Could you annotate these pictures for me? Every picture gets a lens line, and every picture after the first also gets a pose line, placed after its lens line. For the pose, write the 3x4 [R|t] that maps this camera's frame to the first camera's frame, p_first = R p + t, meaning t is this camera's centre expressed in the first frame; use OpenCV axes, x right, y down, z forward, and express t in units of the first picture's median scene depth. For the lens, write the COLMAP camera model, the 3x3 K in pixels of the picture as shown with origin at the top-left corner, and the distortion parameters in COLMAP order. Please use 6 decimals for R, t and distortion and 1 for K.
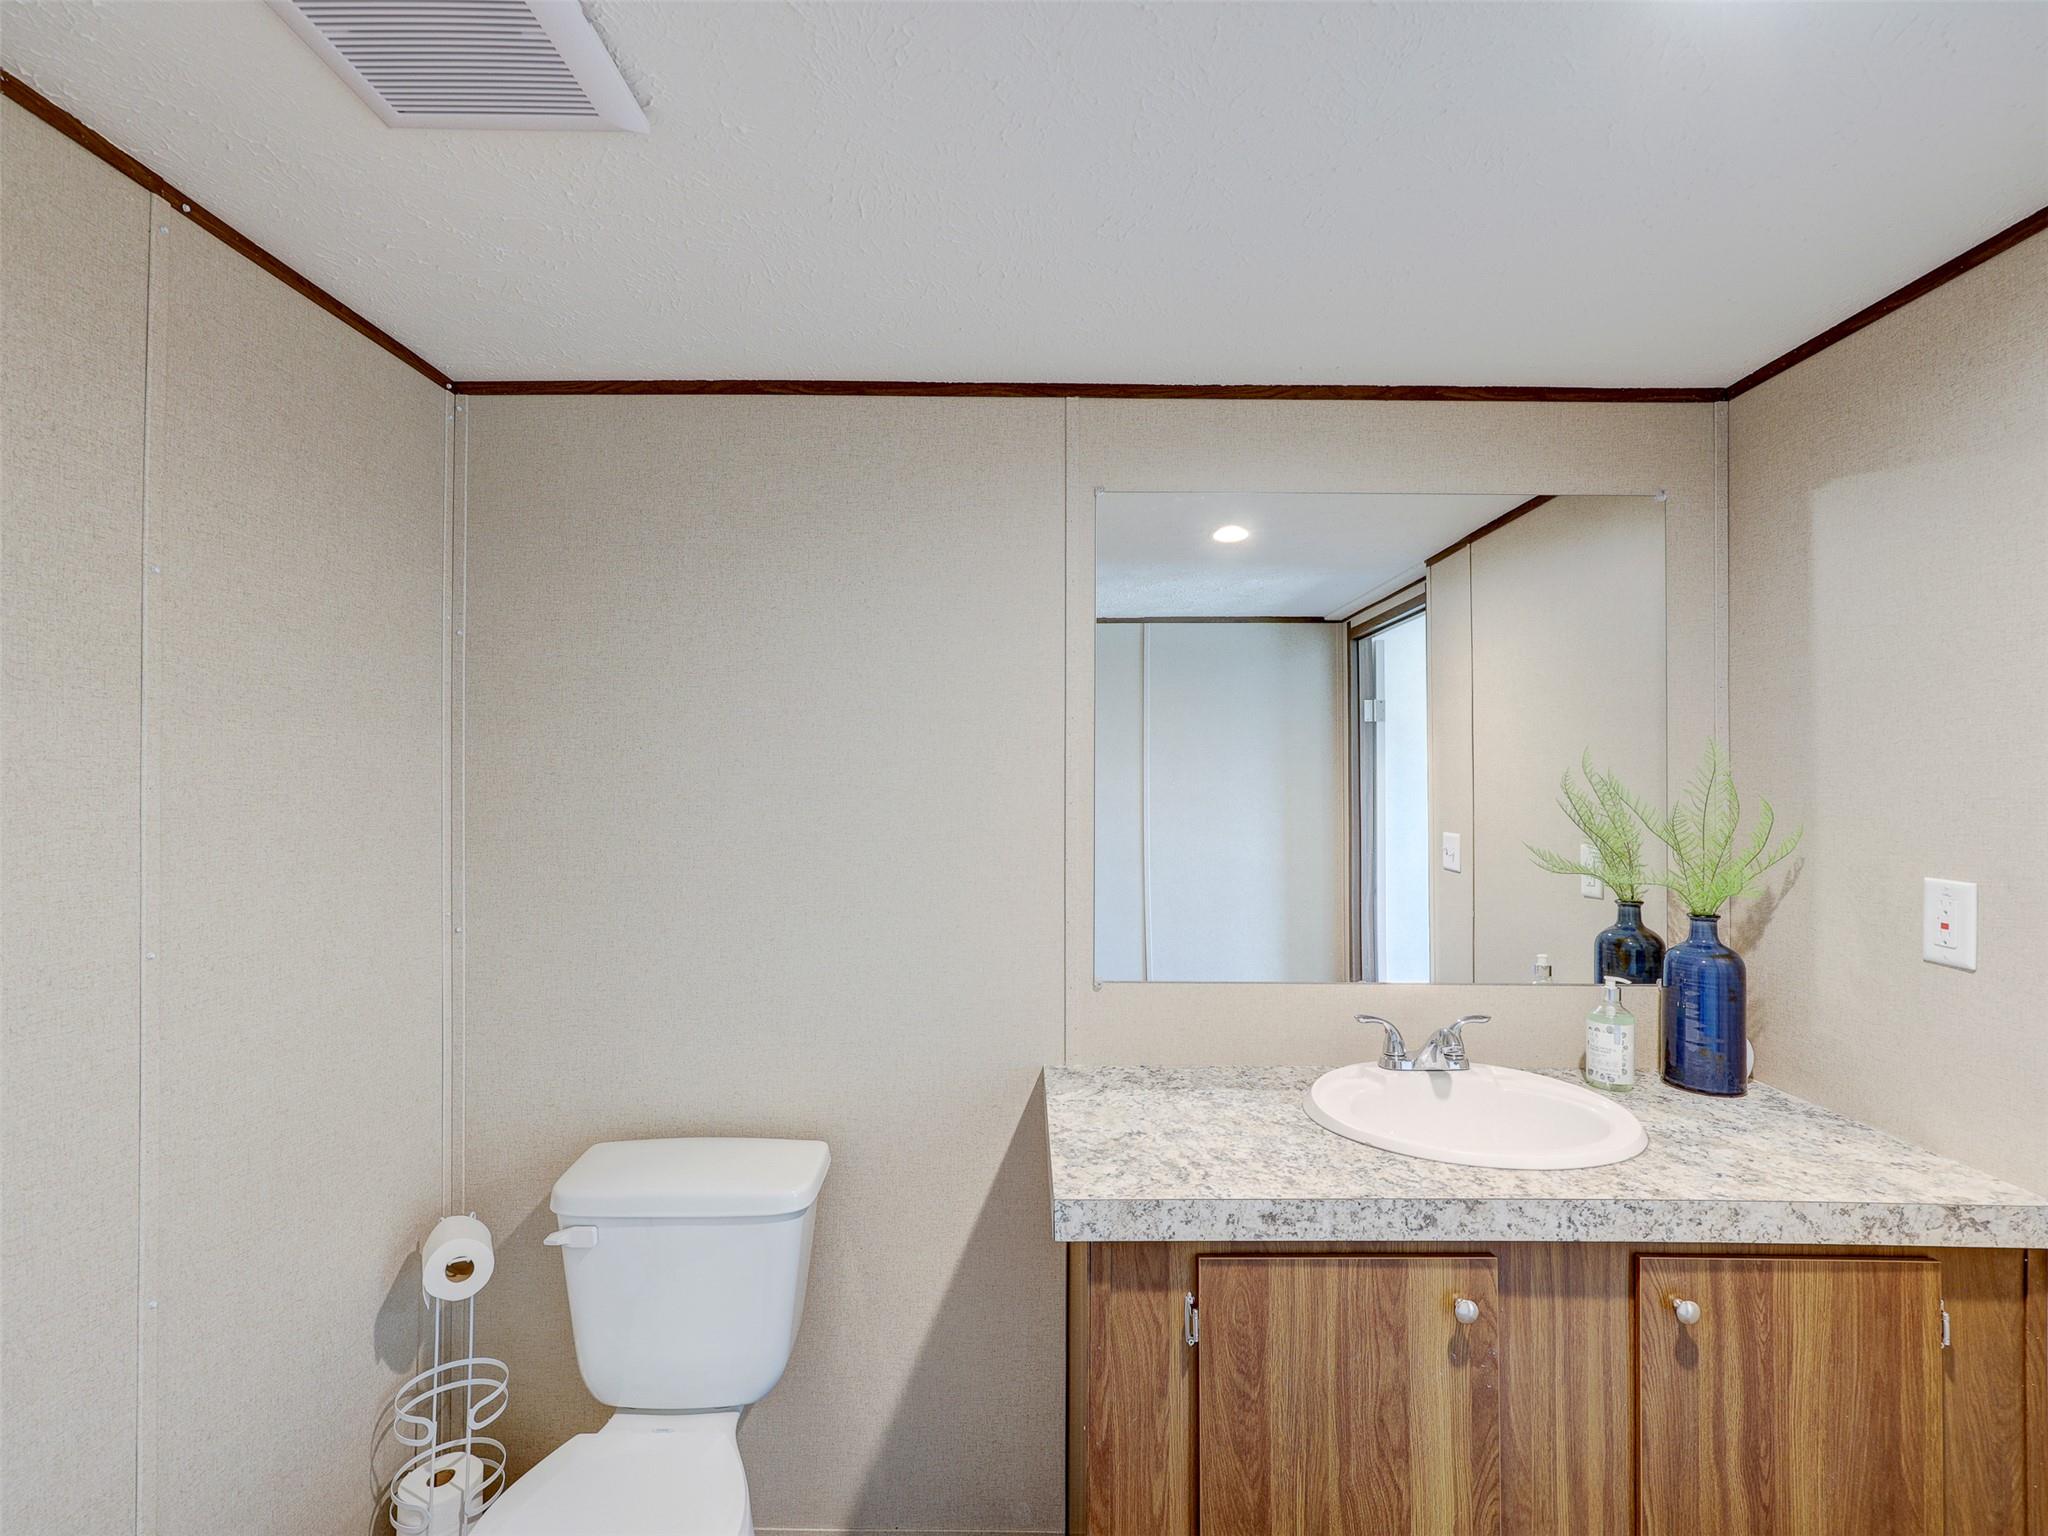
lens RADIAL K [[941.6, 0, 1025.8], [0, 941.6, 778.9], [0, 0, 1]] dist [0.001075, 0.000870]
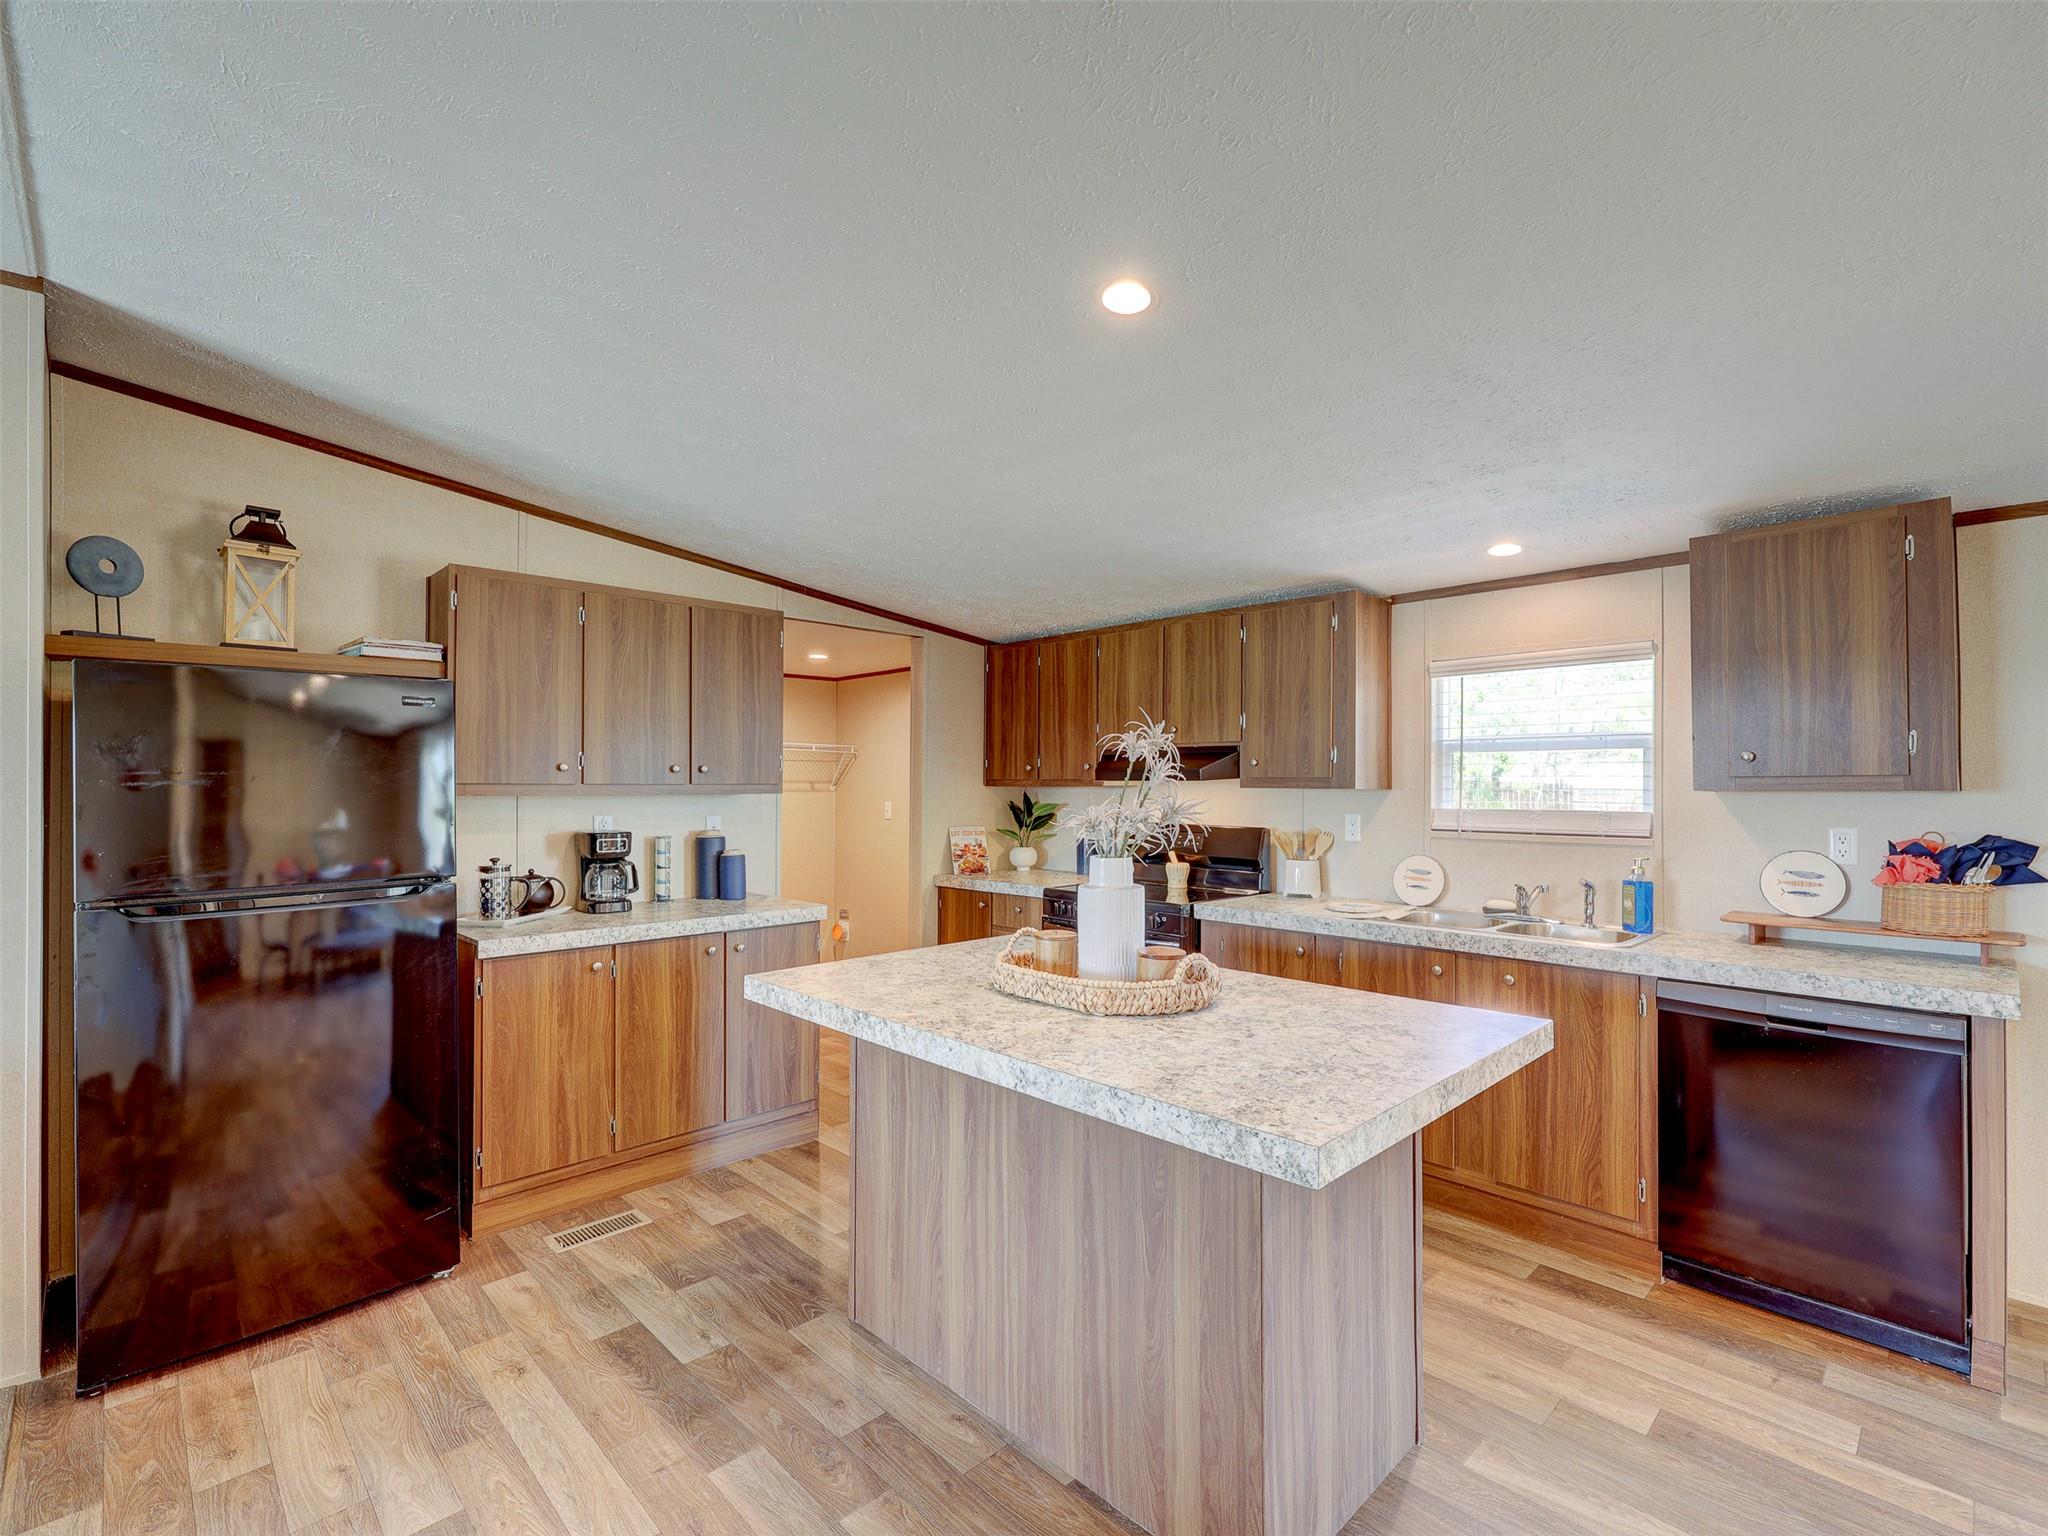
lens RADIAL K [[941.6, 0, 1022.3], [0, 941.6, 772.9], [0, 0, 1]] dist [0.001075, 0.000870]
pose [[-0.713444, -0.005734, -0.700689, 1.202242], [0.009763, 0.999788, -0.018122, 0.048742], [0.700645, -0.019770, -0.713237, 1.677901]]
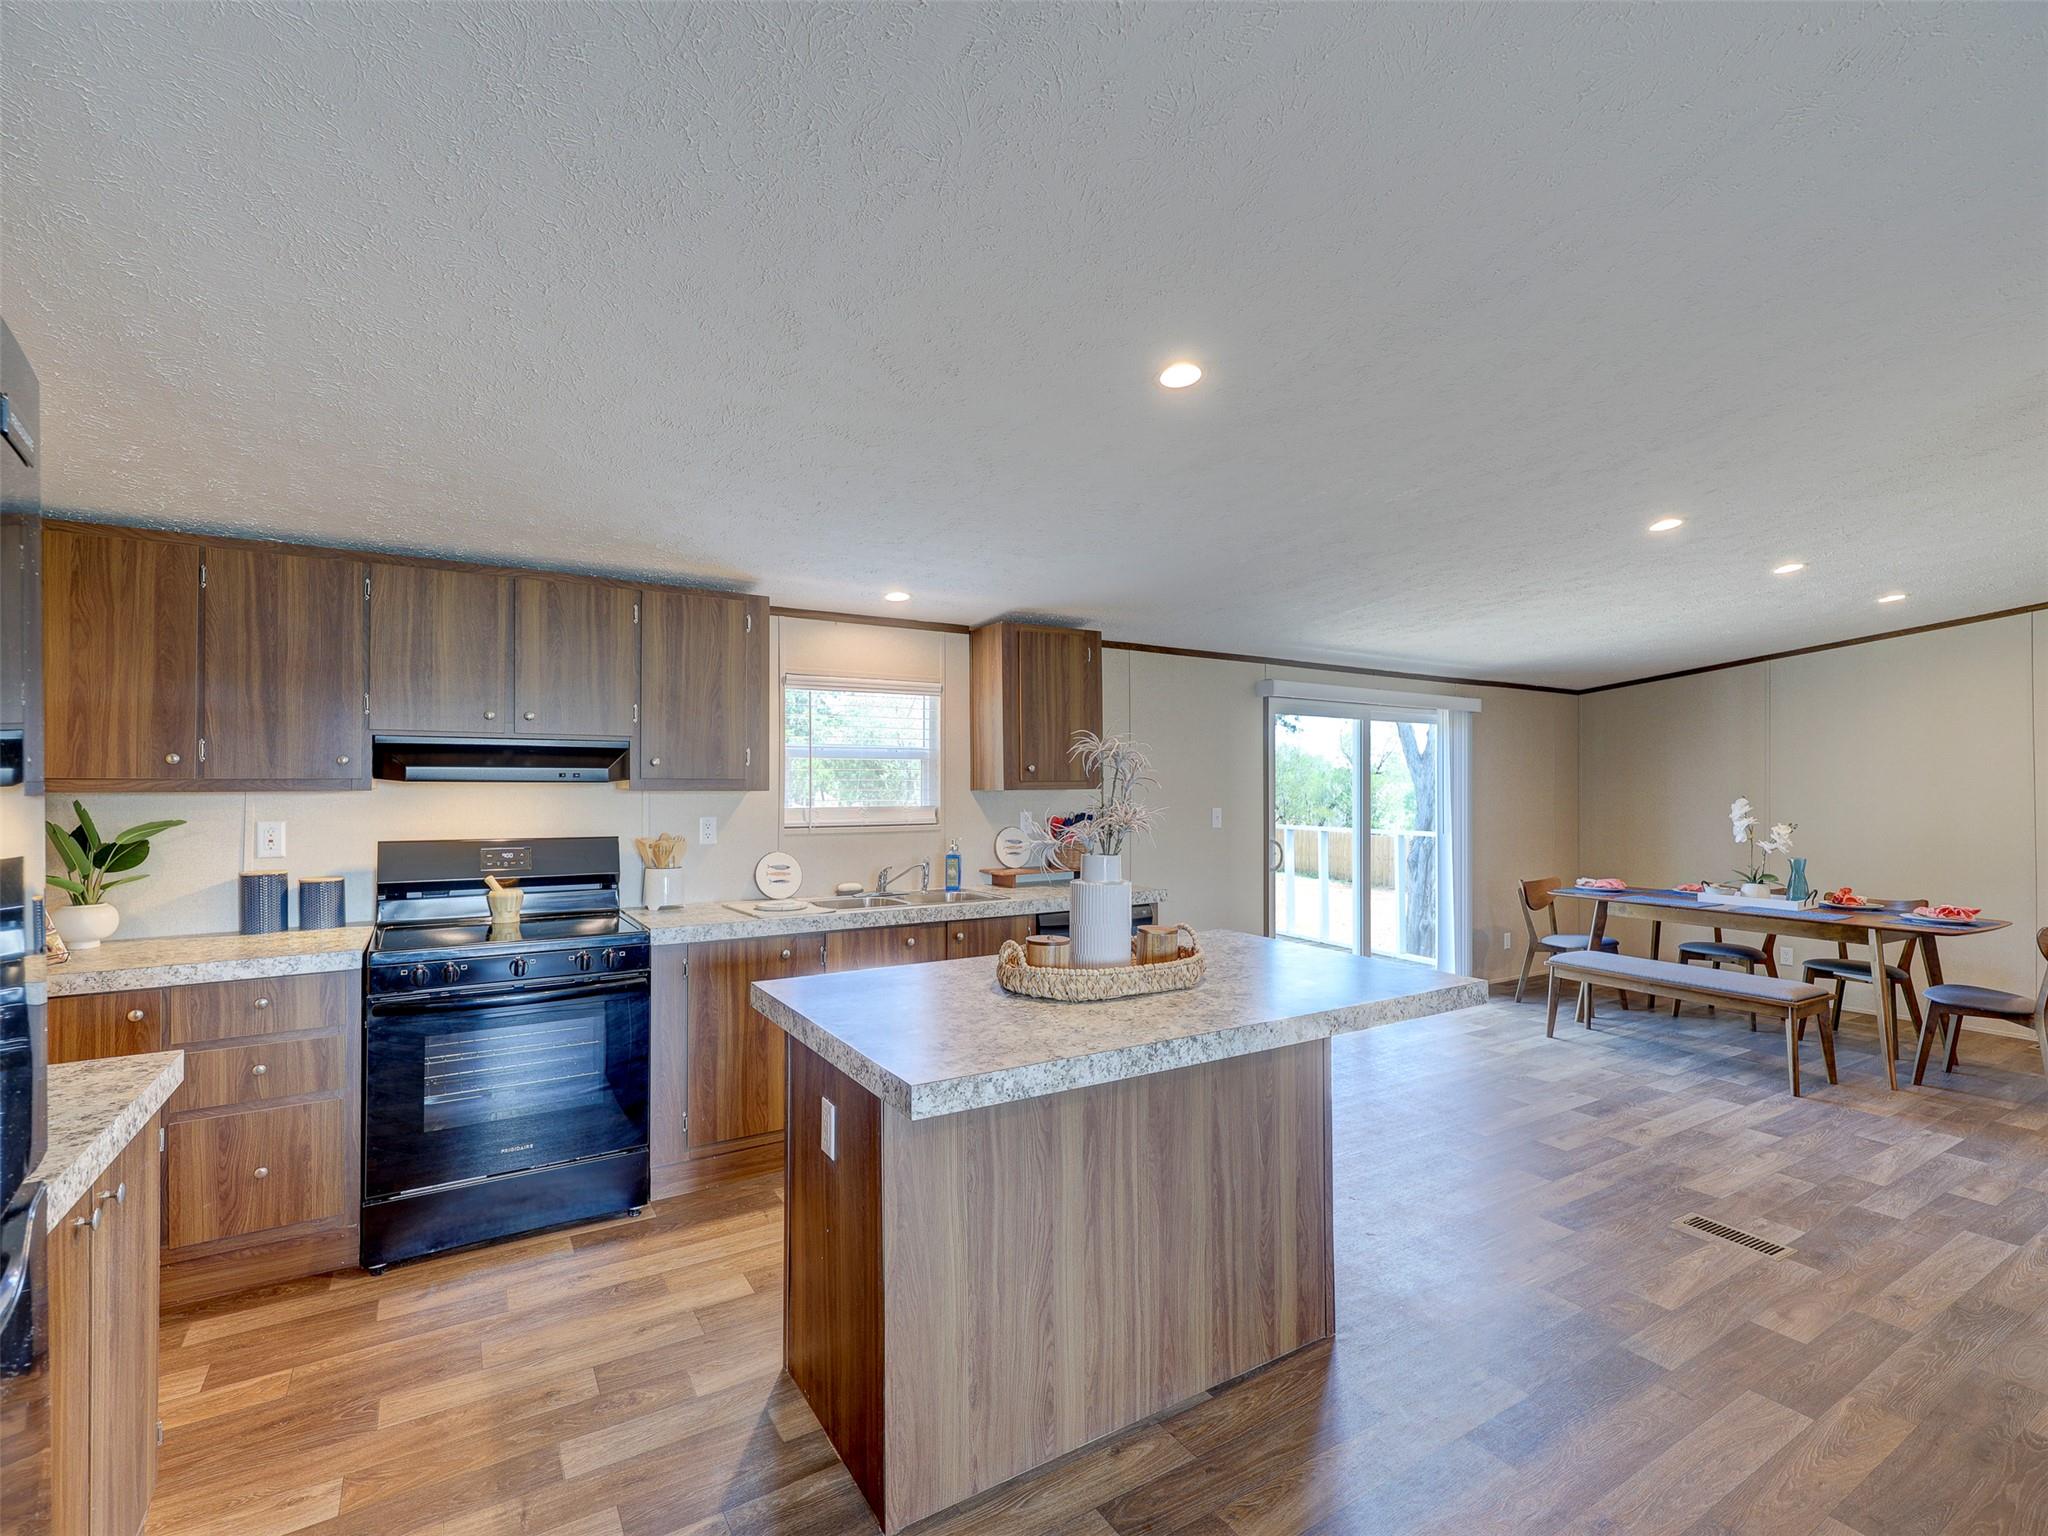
lens RADIAL K [[941.6, 0, 1021.1], [0, 941.6, 772.7], [0, 0, 1]] dist [0.001075, 0.000870]
pose [[0.530930, -0.007608, -0.847381, 1.358642], [0.008089, 0.999960, -0.003910, 0.020154], [0.847377, -0.004778, 0.530970, -0.297097]]
